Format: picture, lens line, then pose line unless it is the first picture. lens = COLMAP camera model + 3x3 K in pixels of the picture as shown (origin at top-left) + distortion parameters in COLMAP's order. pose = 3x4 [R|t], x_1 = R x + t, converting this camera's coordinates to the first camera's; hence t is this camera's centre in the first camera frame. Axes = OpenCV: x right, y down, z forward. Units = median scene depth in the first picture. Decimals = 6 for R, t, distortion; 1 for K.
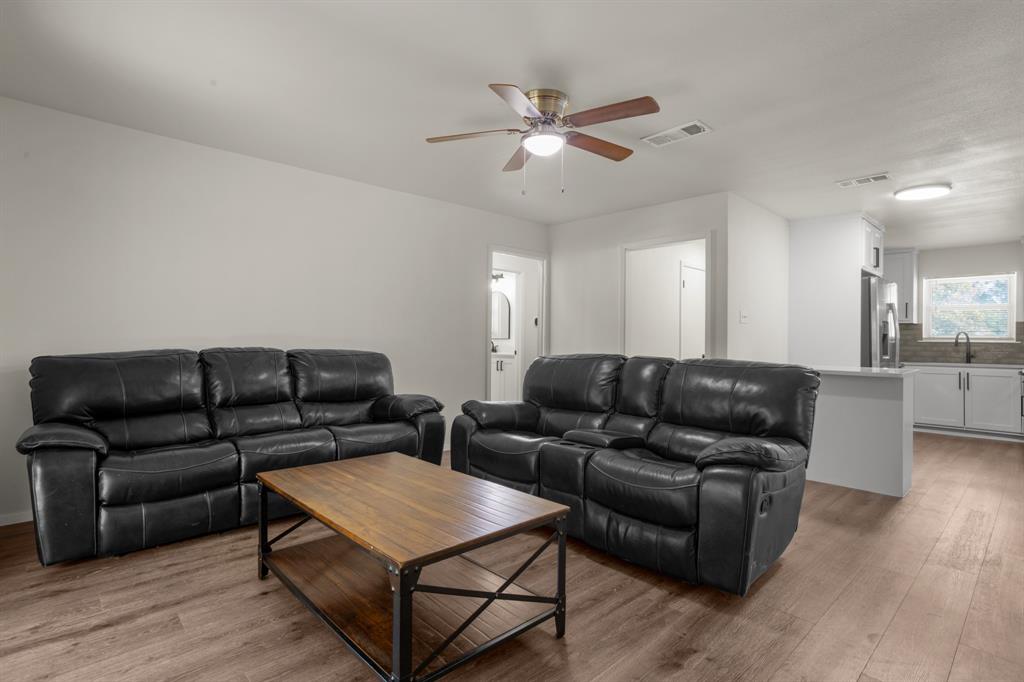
lens RADIAL K [[504.0, 0, 499.0], [0, 504.0, 340.6], [0, 0, 1]] dist [-0.049961, 0.027249]
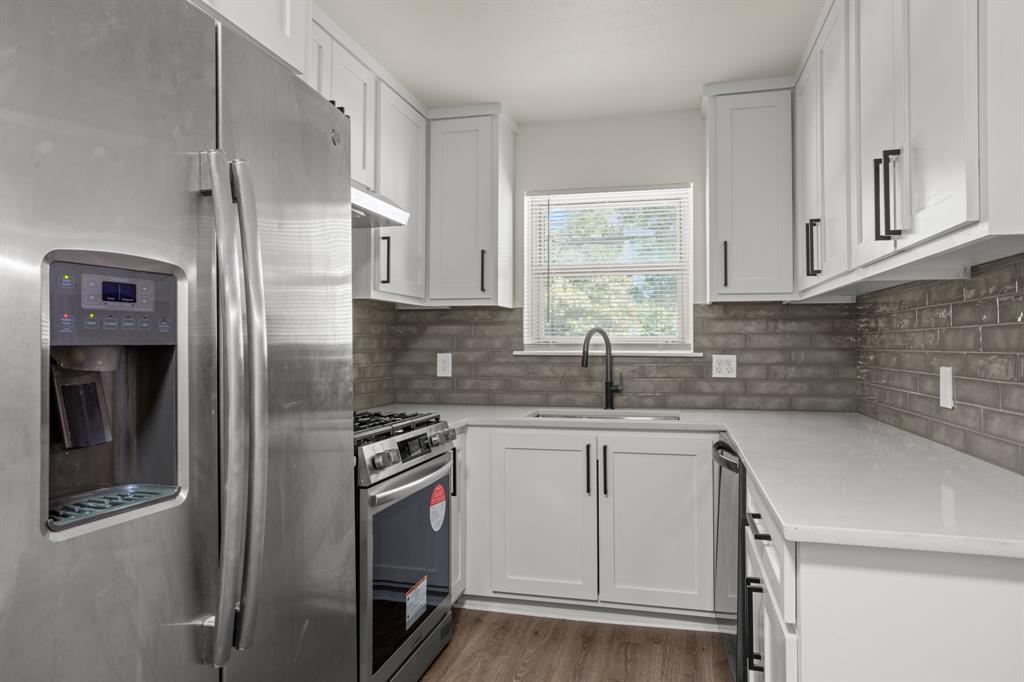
lens RADIAL K [[687.5, 0, 510.6], [0, 687.5, 320.8], [0, 0, 1]] dist [-0.003692, -0.000346]
pose [[0.829301, 0.006746, 0.558761, 0.584431], [0.007668, 0.999696, -0.023450, -0.011626], [-0.558749, 0.023732, 0.828997, 0.591631]]
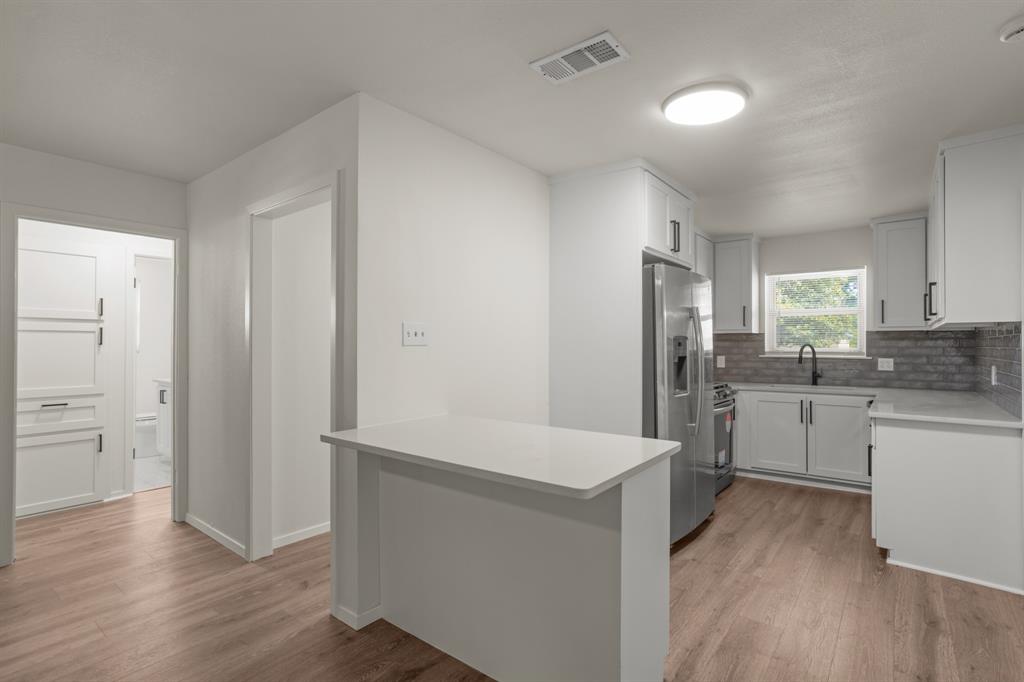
lens RADIAL K [[504.0, 0, 499.0], [0, 504.0, 340.6], [0, 0, 1]] dist [-0.049961, 0.027249]
pose [[0.988365, -0.009552, 0.151800, 0.354264], [0.010062, 0.999946, -0.002593, -0.026246], [-0.151767, 0.004090, 0.988408, 0.314585]]
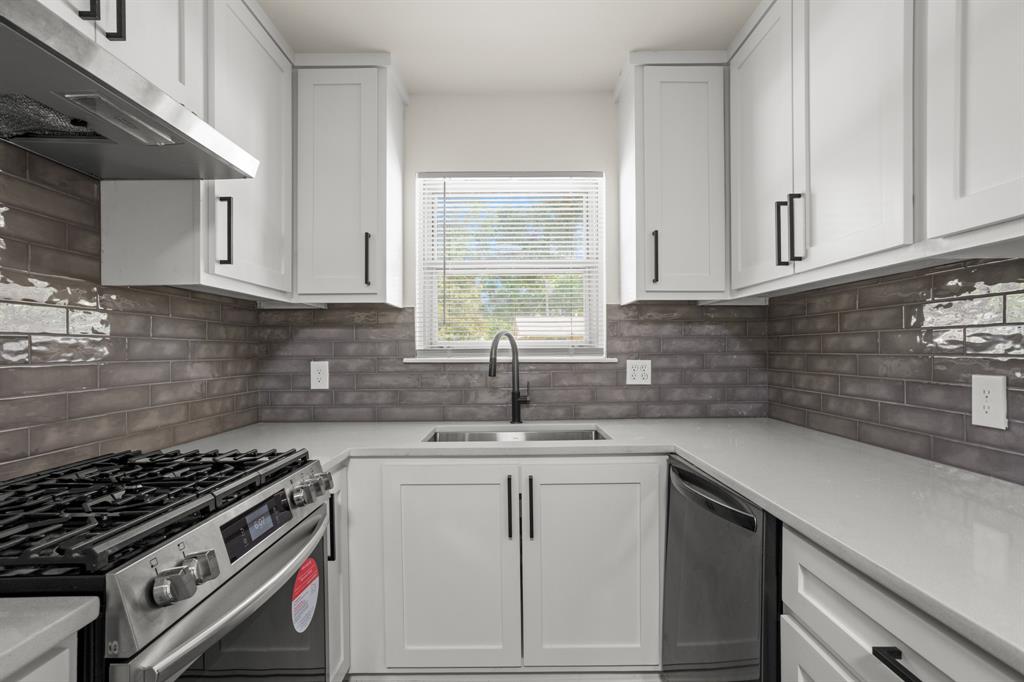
lens RADIAL K [[531.5, 0, 517.2], [0, 531.5, 350.6], [0, 0, 1]] dist [-0.037441, 0.000704]
pose [[0.667792, -0.018860, 0.744109, 0.680730], [0.011545, 0.999821, 0.014980, -0.009900], [-0.744258, -0.001413, 0.667890, 0.755653]]
